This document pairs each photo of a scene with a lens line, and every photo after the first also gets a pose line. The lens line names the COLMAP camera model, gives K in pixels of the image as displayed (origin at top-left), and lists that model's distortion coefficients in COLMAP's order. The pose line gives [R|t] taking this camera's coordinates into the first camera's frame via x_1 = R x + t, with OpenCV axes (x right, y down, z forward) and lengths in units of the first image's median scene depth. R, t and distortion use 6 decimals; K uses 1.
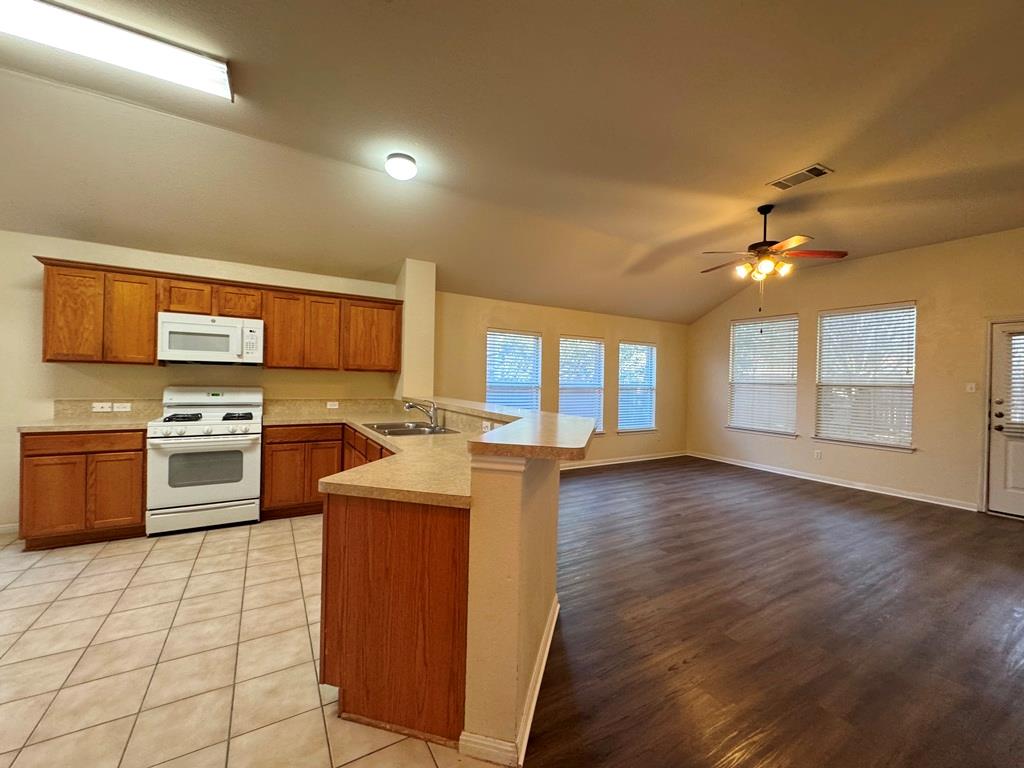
lens RADIAL K [[411.0, 0, 511.4], [0, 411.0, 382.1], [0, 0, 1]] dist [-0.001467, 0.000186]
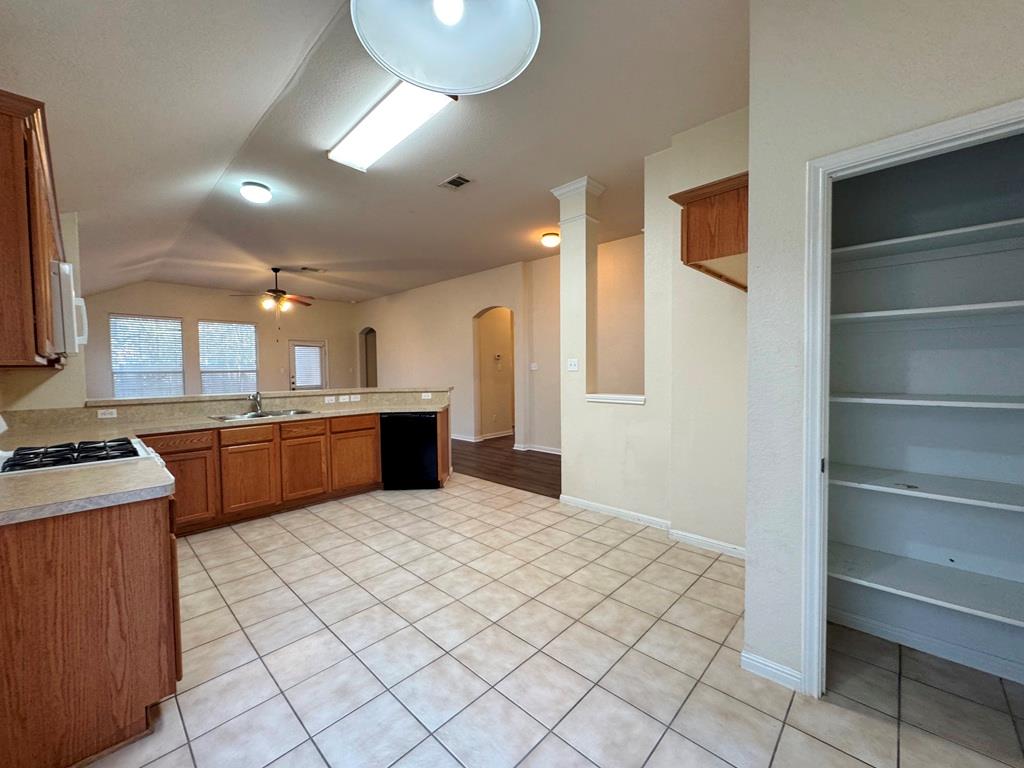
lens RADIAL K [[411.0, 0, 511.4], [0, 411.0, 382.1], [0, 0, 1]] dist [-0.001467, 0.000186]
pose [[-0.266849, -0.050697, 0.962404, -1.465303], [0.012480, 0.998350, 0.056051, -0.038517], [-0.963658, 0.026968, -0.265776, 0.570274]]
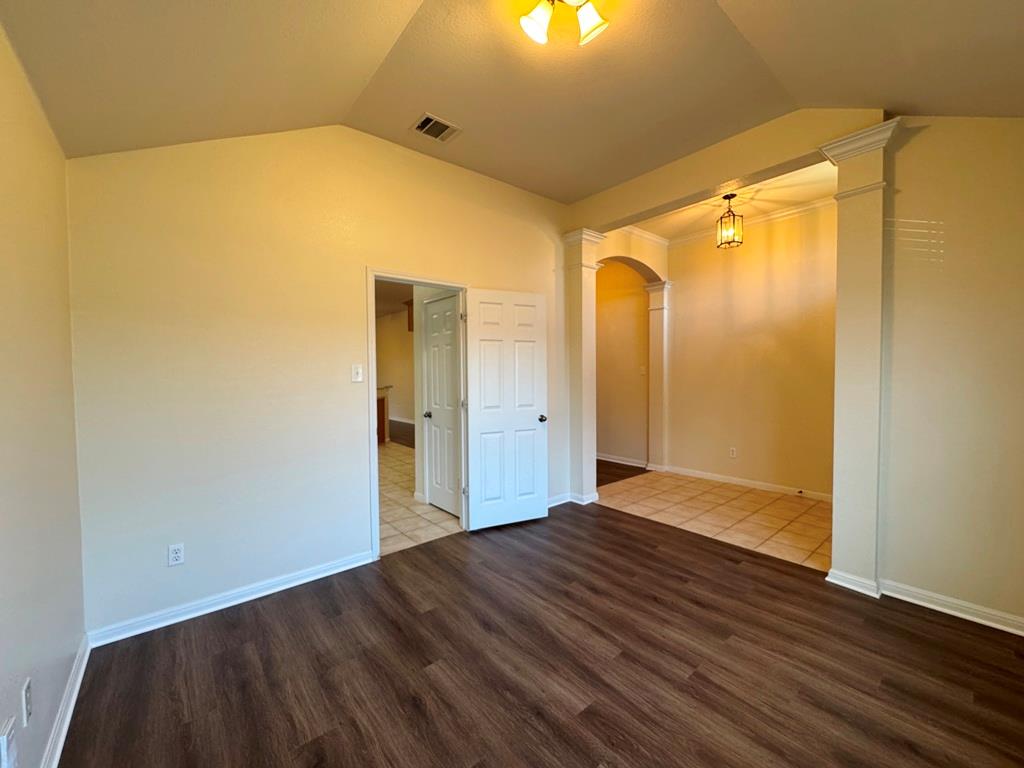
lens RADIAL K [[411.9, 0, 511.4], [0, 411.9, 382.6], [0, 0, 1]] dist [-0.003148, 0.000302]
pose [[-0.154226, -0.046485, 0.986942, -2.328609], [0.013195, 0.998707, 0.049101, -0.064470], [-0.987948, 0.020595, -0.153413, 0.078345]]
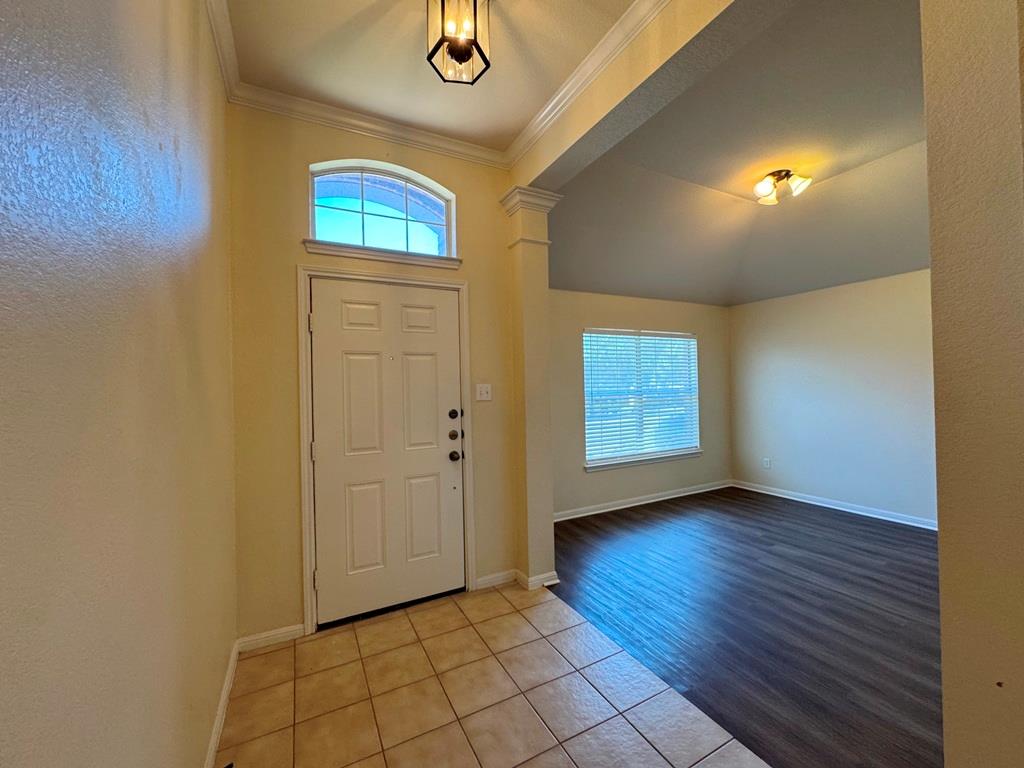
lens RADIAL K [[411.9, 0, 511.4], [0, 411.9, 382.6], [0, 0, 1]] dist [-0.003148, 0.000302]
pose [[-0.061268, -0.029015, -0.997700, -0.859020], [0.012489, 0.999477, -0.029834, -0.039852], [0.998043, -0.014288, -0.060873, -0.631648]]
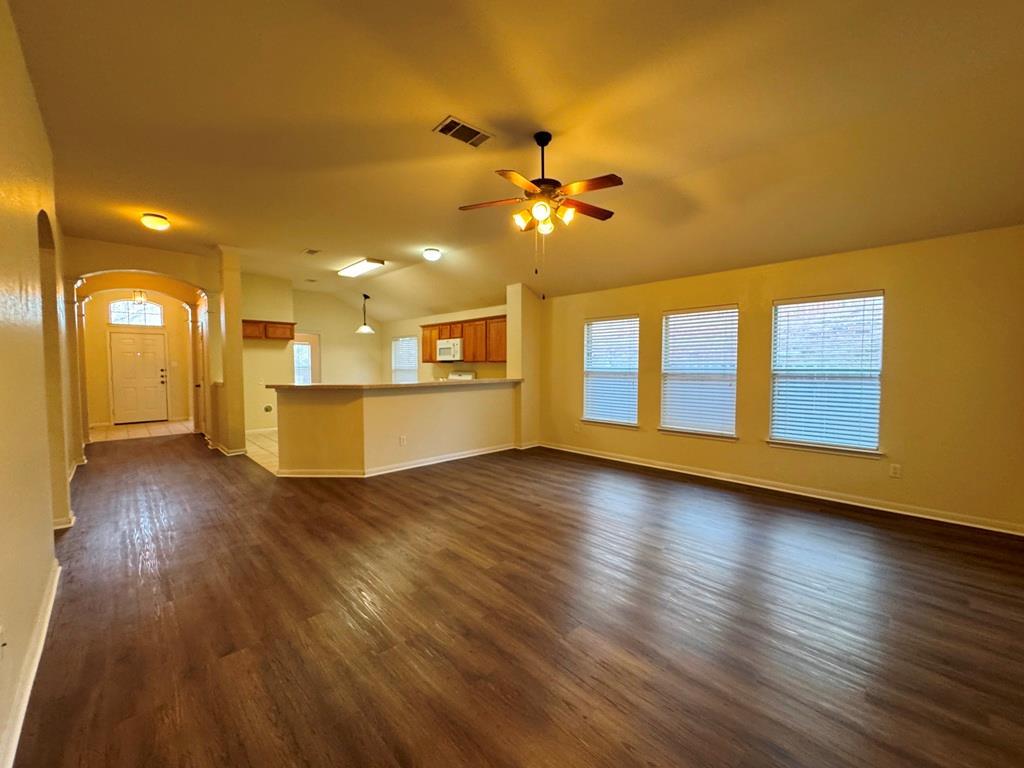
lens RADIAL K [[411.9, 0, 511.4], [0, 411.9, 382.6], [0, 0, 1]] dist [-0.003148, 0.000302]
pose [[0.226586, 0.019592, -0.973794, 1.509561], [0.000152, 0.999797, 0.020150, 0.025962], [0.973991, -0.004713, 0.226537, 0.839511]]
